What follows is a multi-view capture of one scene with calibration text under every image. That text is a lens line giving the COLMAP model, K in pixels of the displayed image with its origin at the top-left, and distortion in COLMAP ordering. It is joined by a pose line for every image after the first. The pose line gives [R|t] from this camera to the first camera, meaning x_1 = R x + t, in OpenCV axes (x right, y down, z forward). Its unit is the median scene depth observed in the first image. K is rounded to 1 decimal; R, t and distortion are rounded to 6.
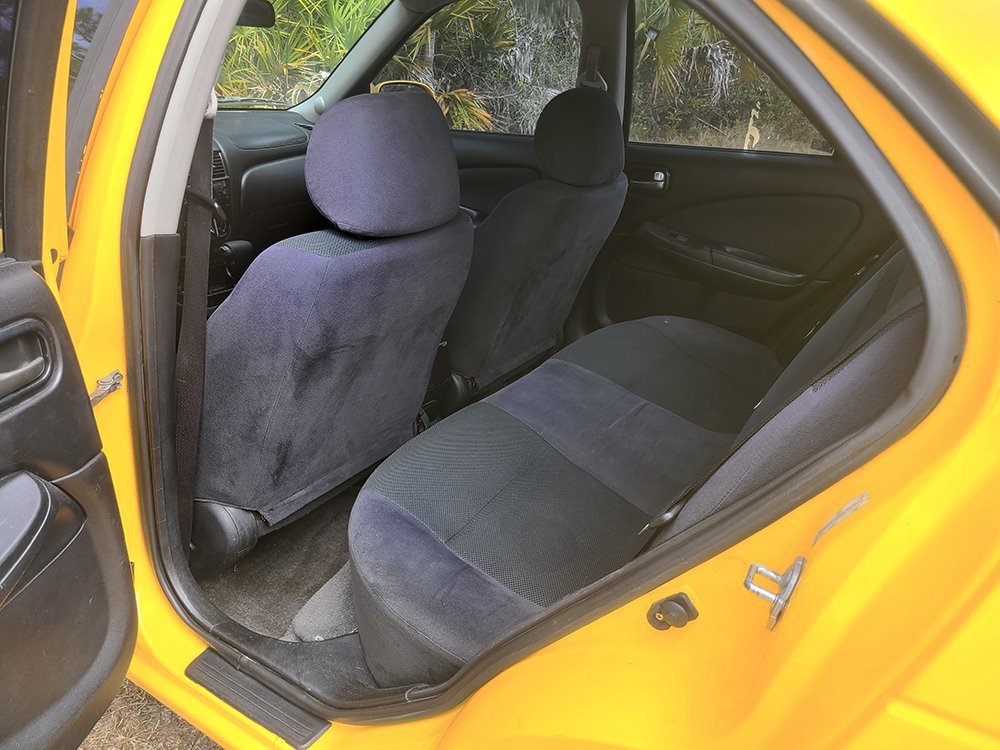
lens RADIAL K [[737.3, 0, 499.5], [0, 737.3, 388.2], [0, 0, 1]] dist [0.034964, -0.030219]
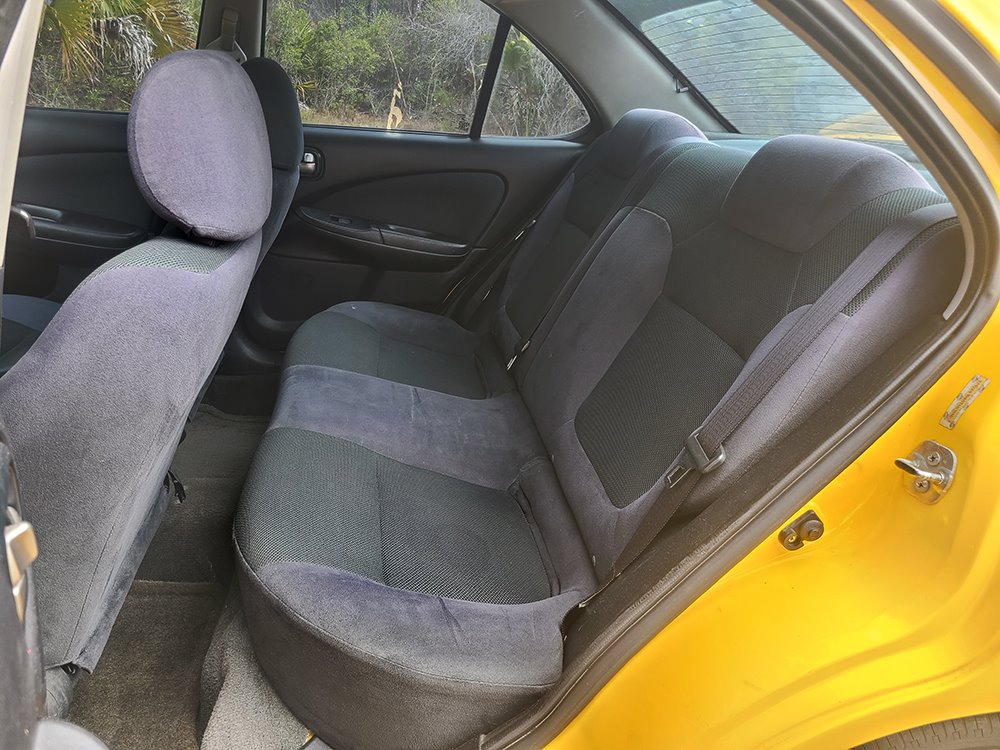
lens RADIAL K [[745.6, 0, 500.0], [0, 745.6, 375.0], [0, 0, 1]] dist [0.039096, -0.035507]
pose [[0.752733, -0.212730, 0.623008, -0.261183], [0.212312, 0.974231, 0.076138, -0.037743], [-0.623151, 0.074961, 0.778501, 0.126882]]
